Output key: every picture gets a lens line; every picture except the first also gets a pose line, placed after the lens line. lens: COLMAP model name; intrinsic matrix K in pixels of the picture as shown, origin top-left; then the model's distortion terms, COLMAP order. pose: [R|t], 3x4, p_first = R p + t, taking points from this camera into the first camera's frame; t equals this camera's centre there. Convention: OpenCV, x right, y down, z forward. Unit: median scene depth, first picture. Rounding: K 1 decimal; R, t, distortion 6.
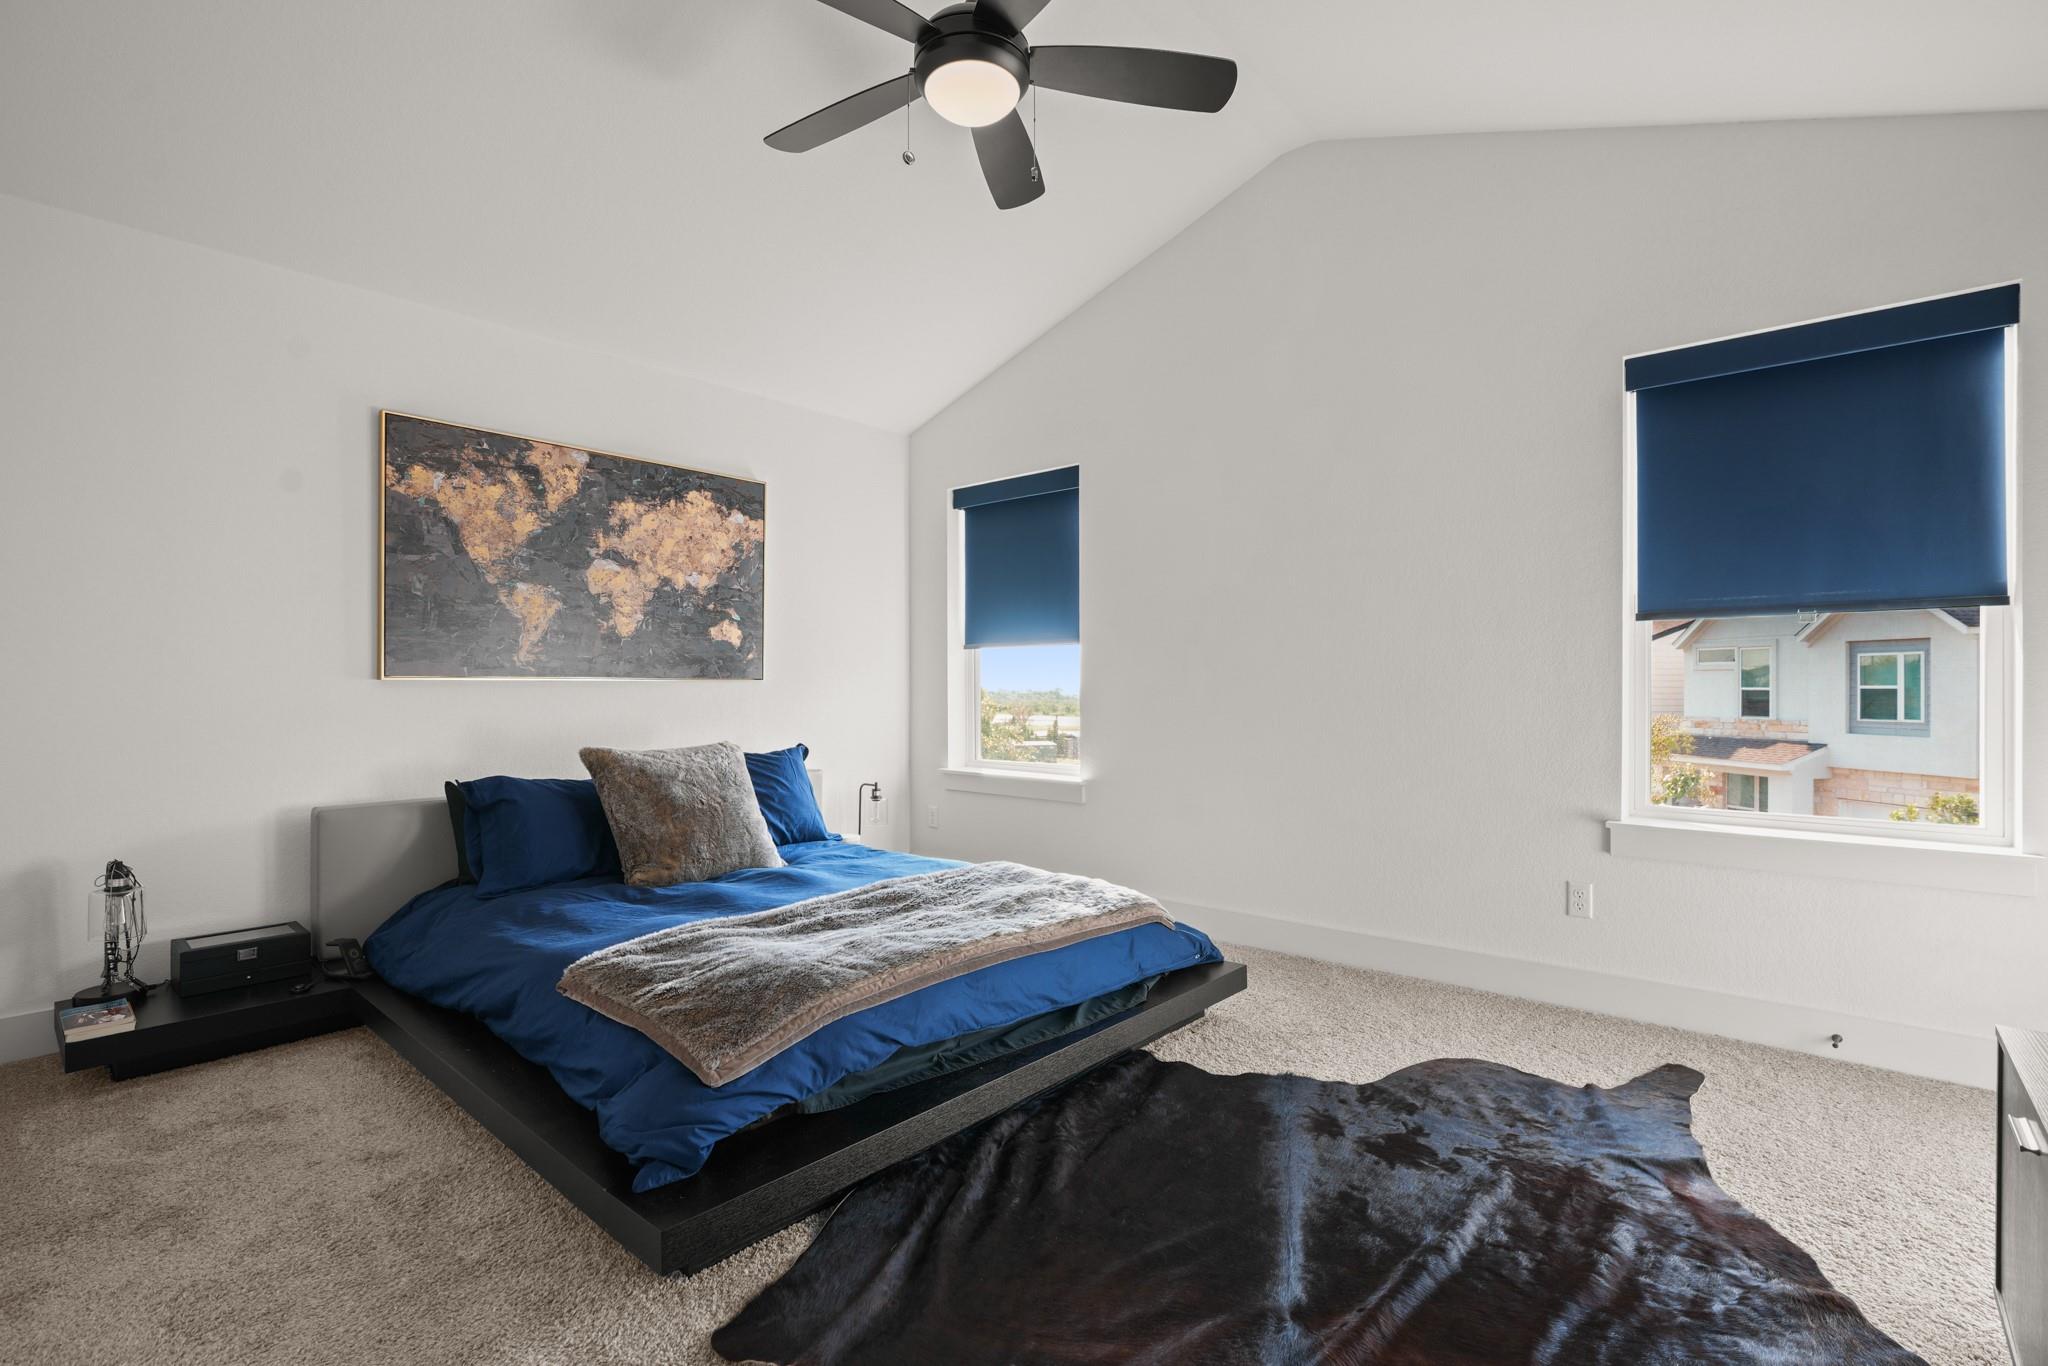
lens RADIAL K [[953.9, 0, 1024.0], [0, 953.9, 683.0], [0, 0, 1]] dist [0.000454, 0.000071]
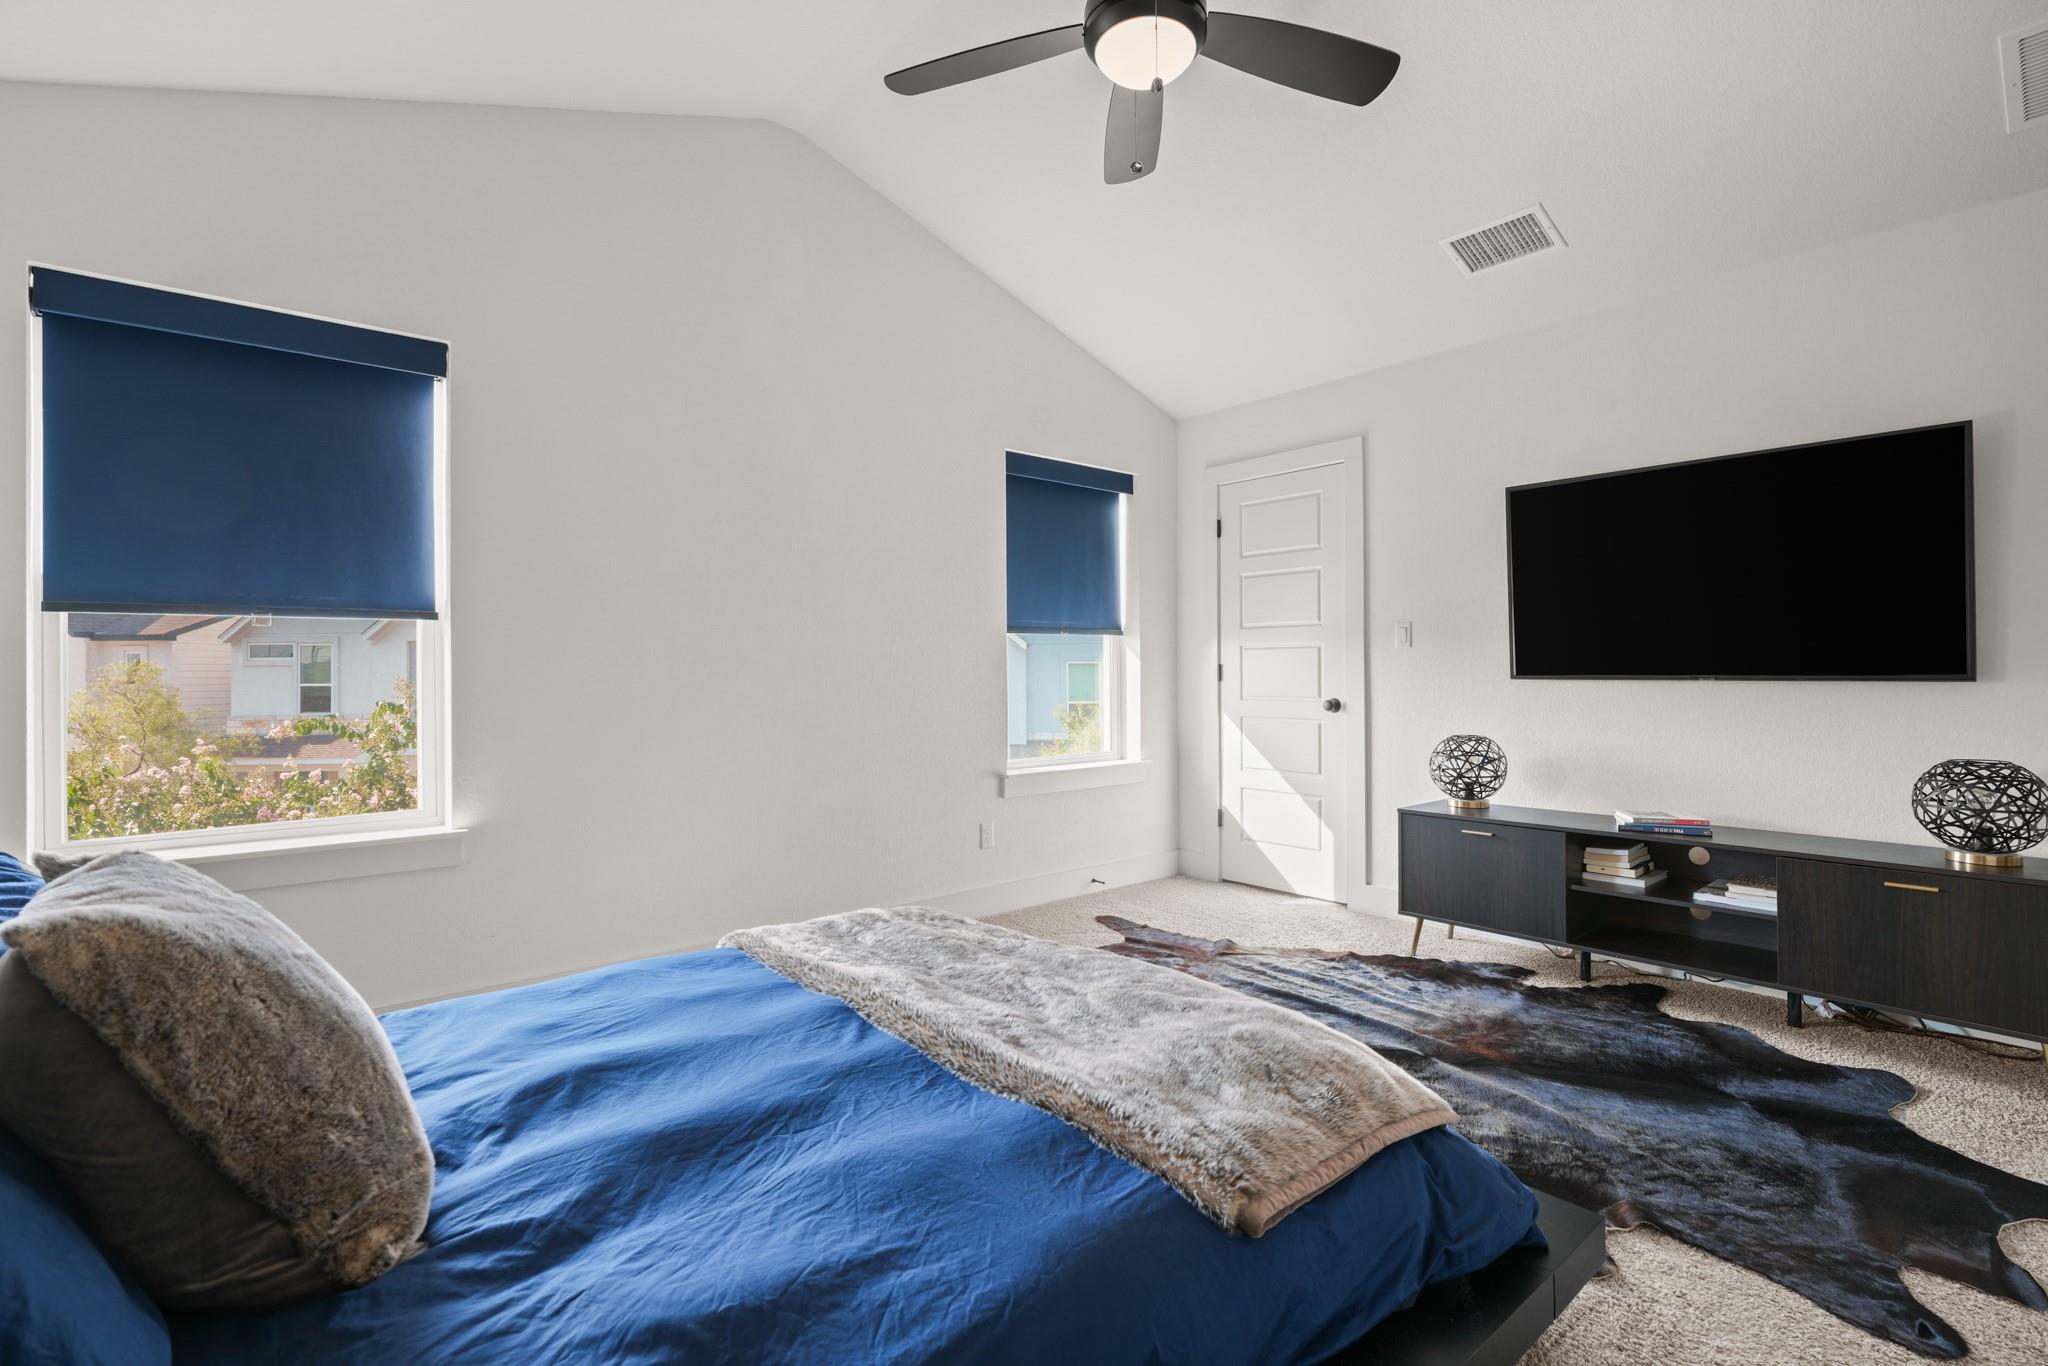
lens RADIAL K [[953.9, 0, 1024.0], [0, 953.9, 683.0], [0, 0, 1]] dist [0.000454, 0.000071]
pose [[0.147188, -0.010598, 0.989052, -0.457902], [0.006800, 0.999930, 0.009702, -0.002464], [-0.989085, 0.005298, 0.147249, 0.452628]]
